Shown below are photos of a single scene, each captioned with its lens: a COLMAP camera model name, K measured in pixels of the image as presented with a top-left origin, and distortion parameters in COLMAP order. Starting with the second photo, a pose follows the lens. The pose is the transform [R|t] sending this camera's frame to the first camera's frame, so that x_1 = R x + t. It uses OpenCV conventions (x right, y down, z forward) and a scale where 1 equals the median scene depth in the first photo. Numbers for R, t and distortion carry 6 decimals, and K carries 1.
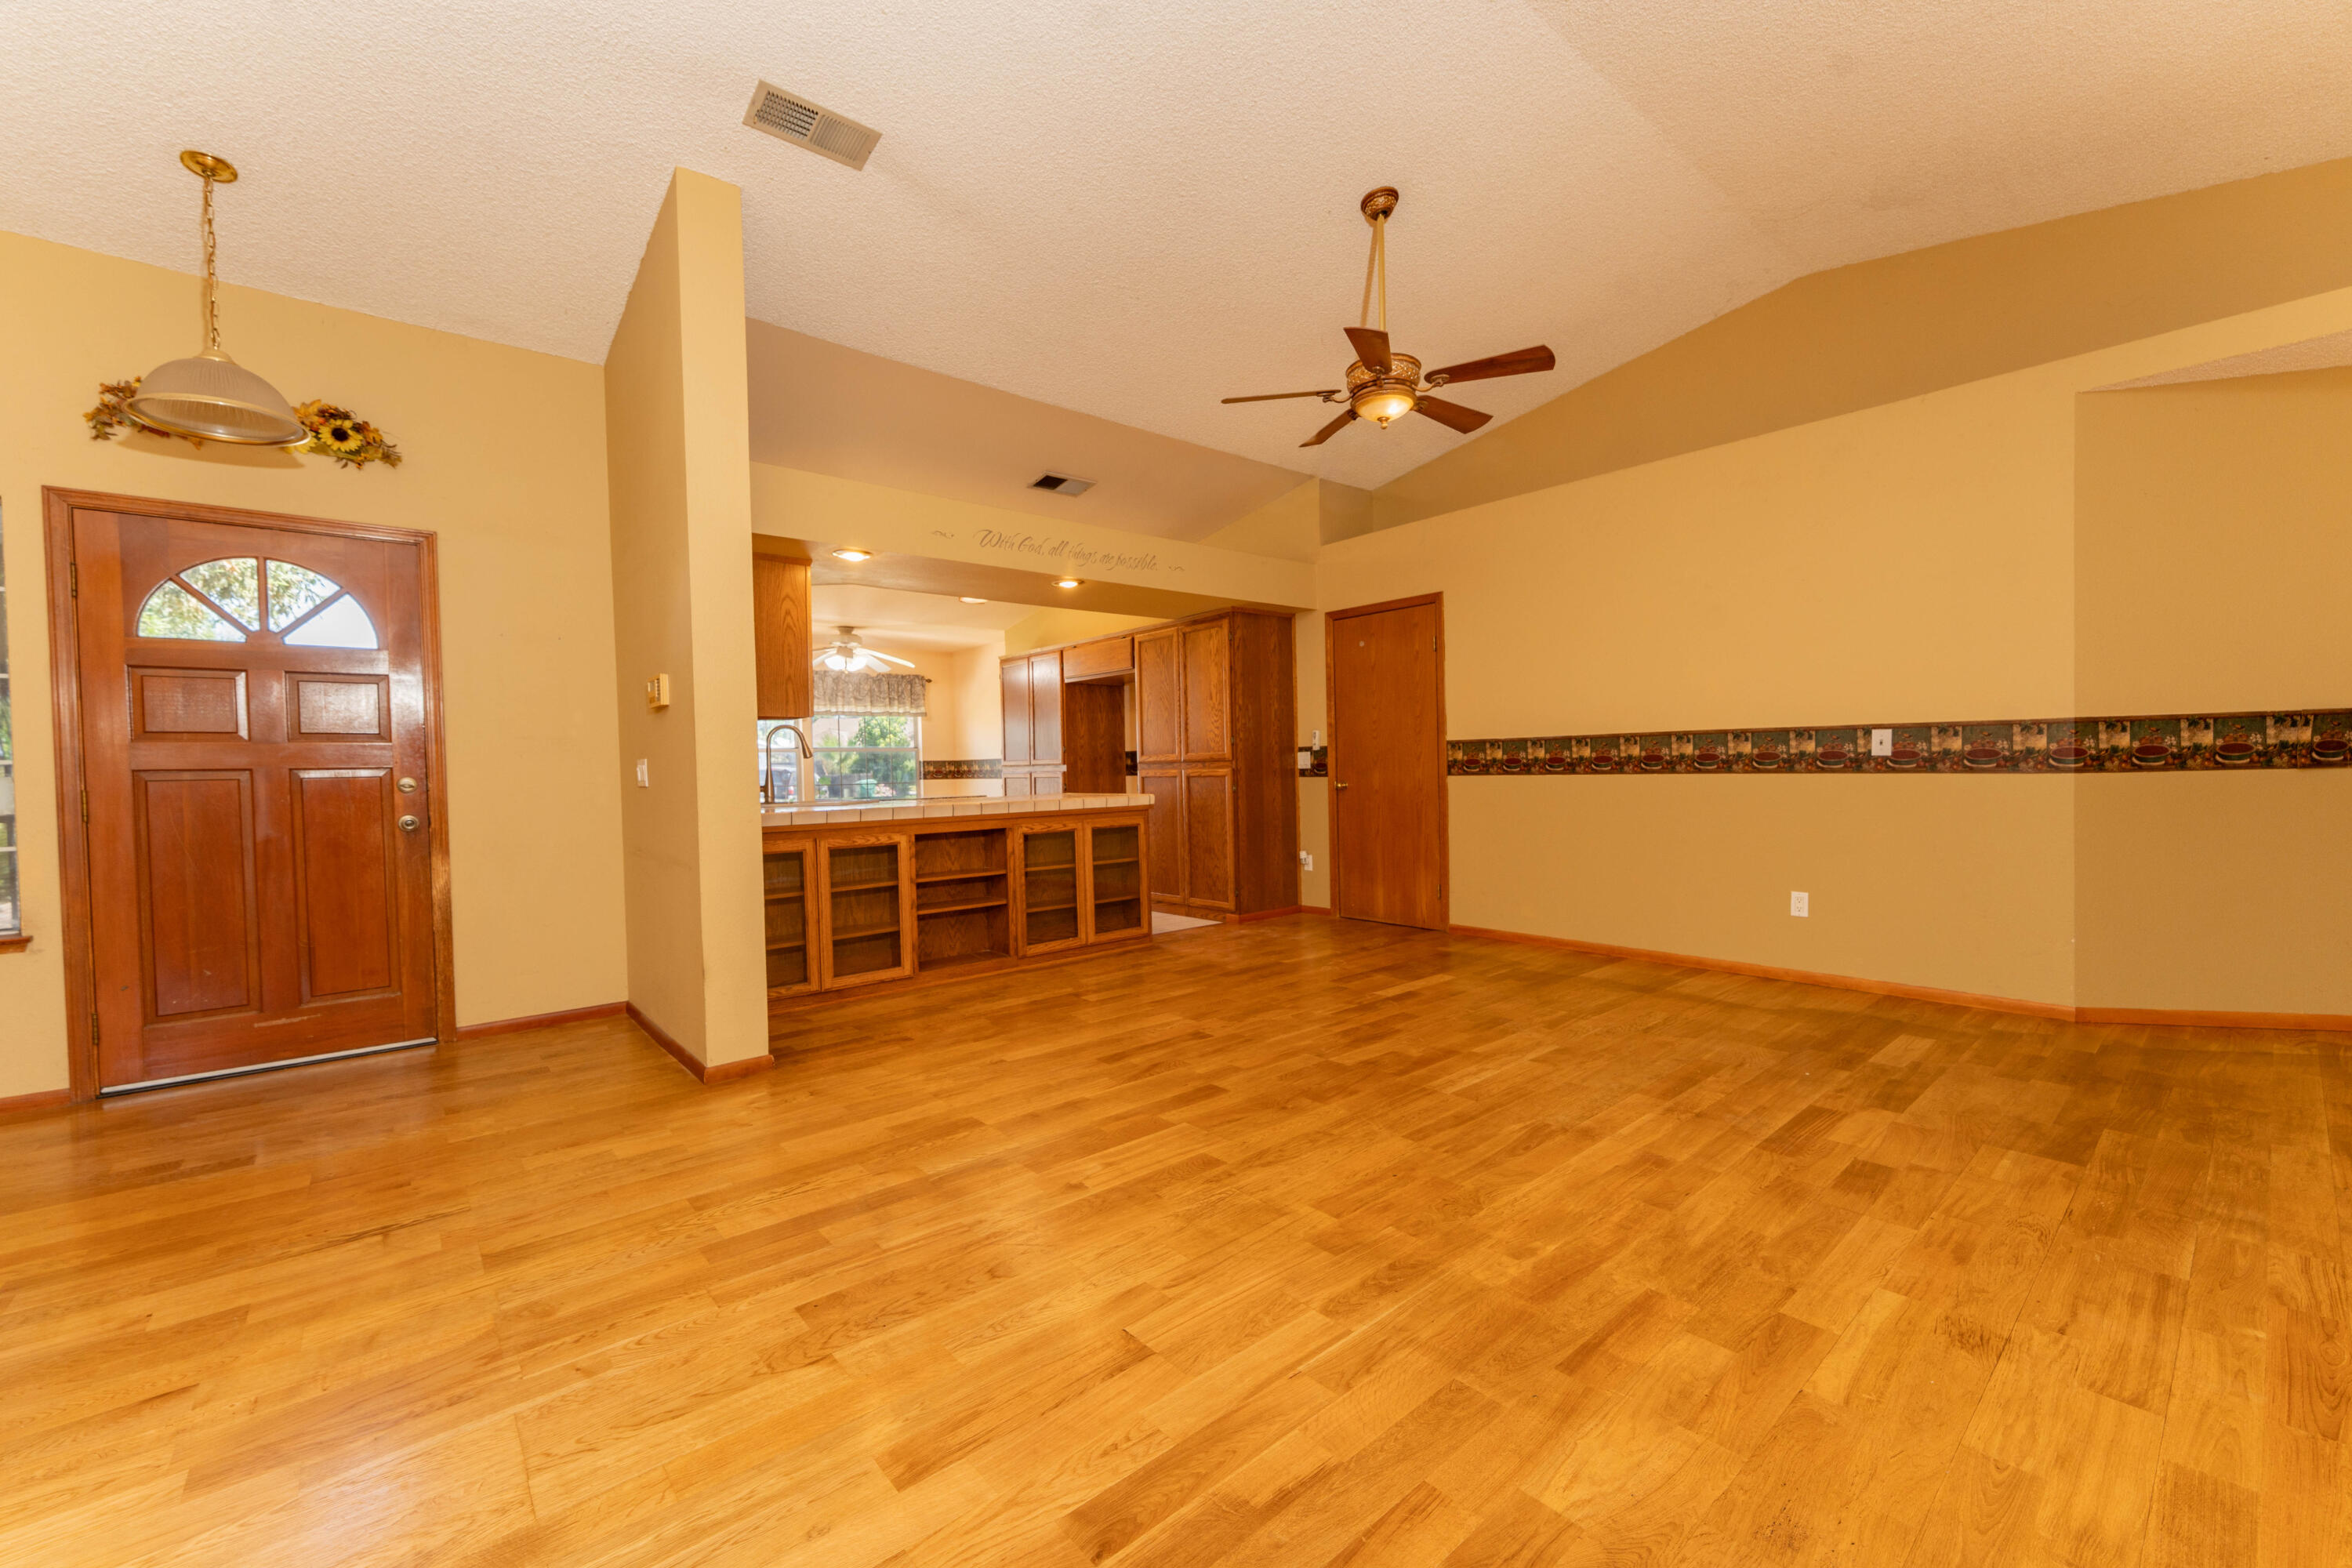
lens RADIAL K [[935.1, 0, 1169.0], [0, 935.1, 782.8], [0, 0, 1]] dist [0.000846, -0.000368]
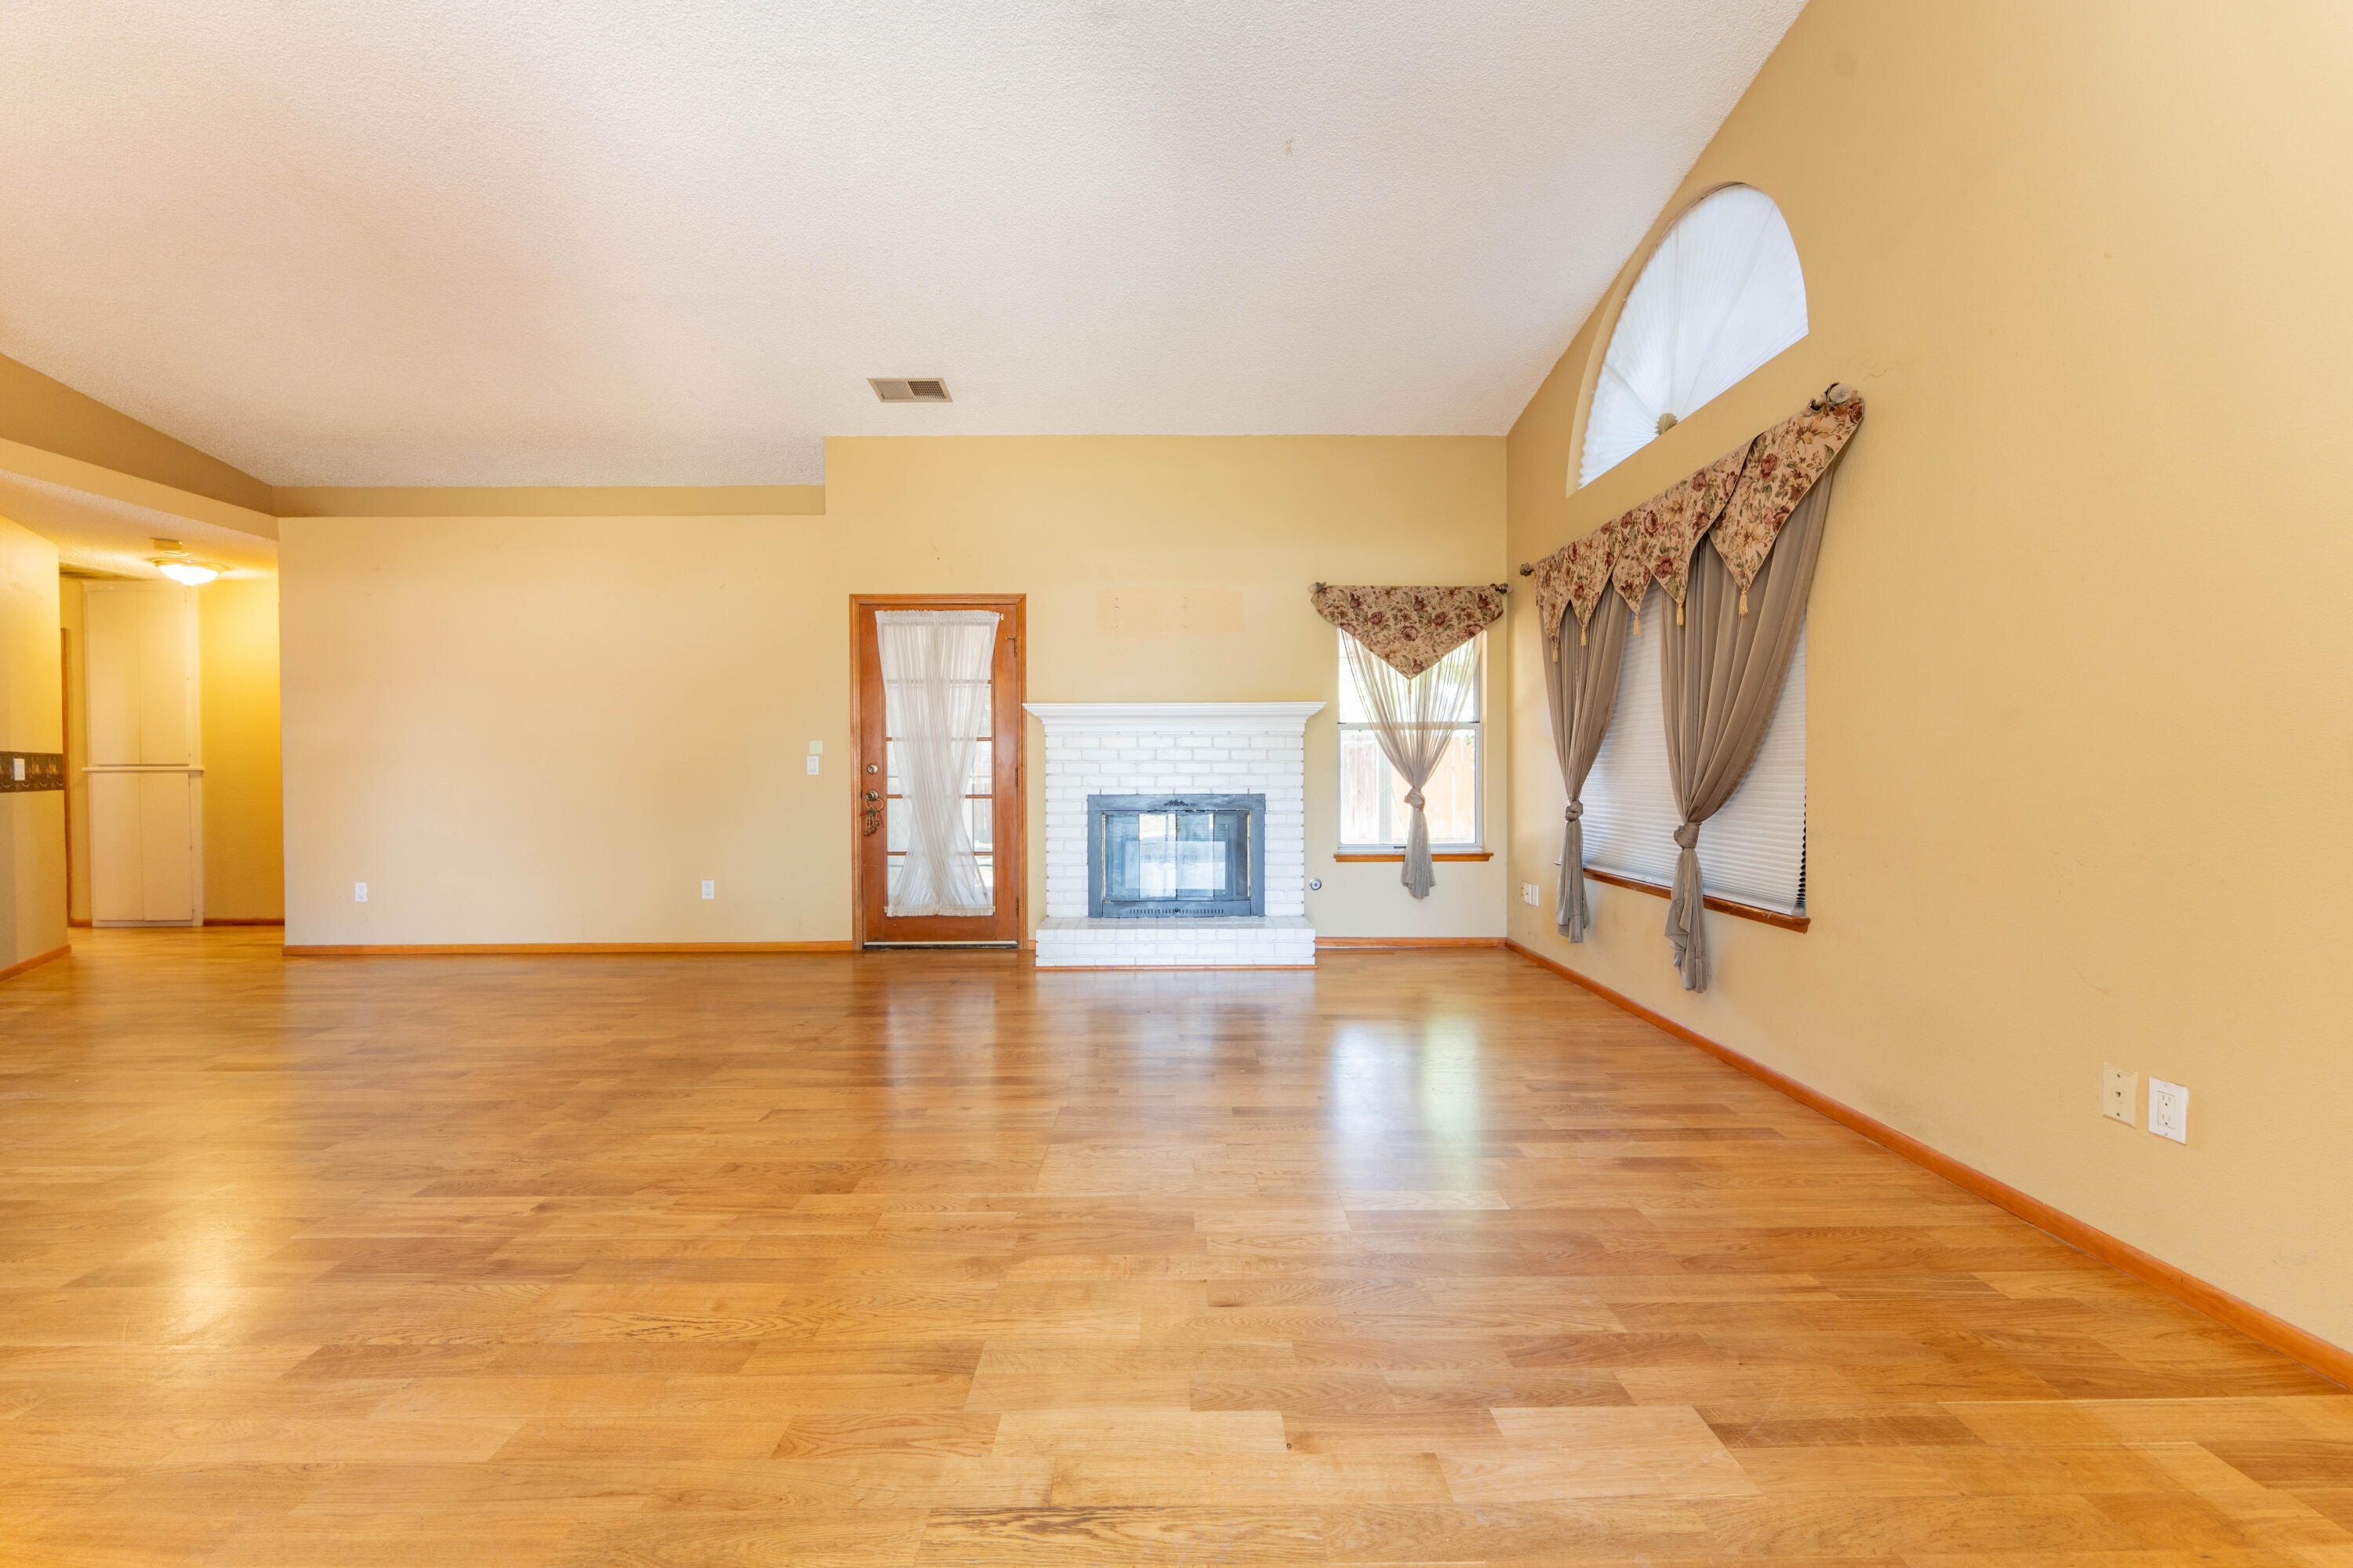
lens RADIAL K [[935.6, 0, 1187.7], [0, 935.6, 778.6], [0, 0, 1]] dist [0.000846, -0.000368]
pose [[-0.777272, 0.021379, 0.628801, -0.642036], [0.033261, 0.999421, 0.007133, 0.004033], [-0.628285, 0.026459, -0.777533, 0.691883]]
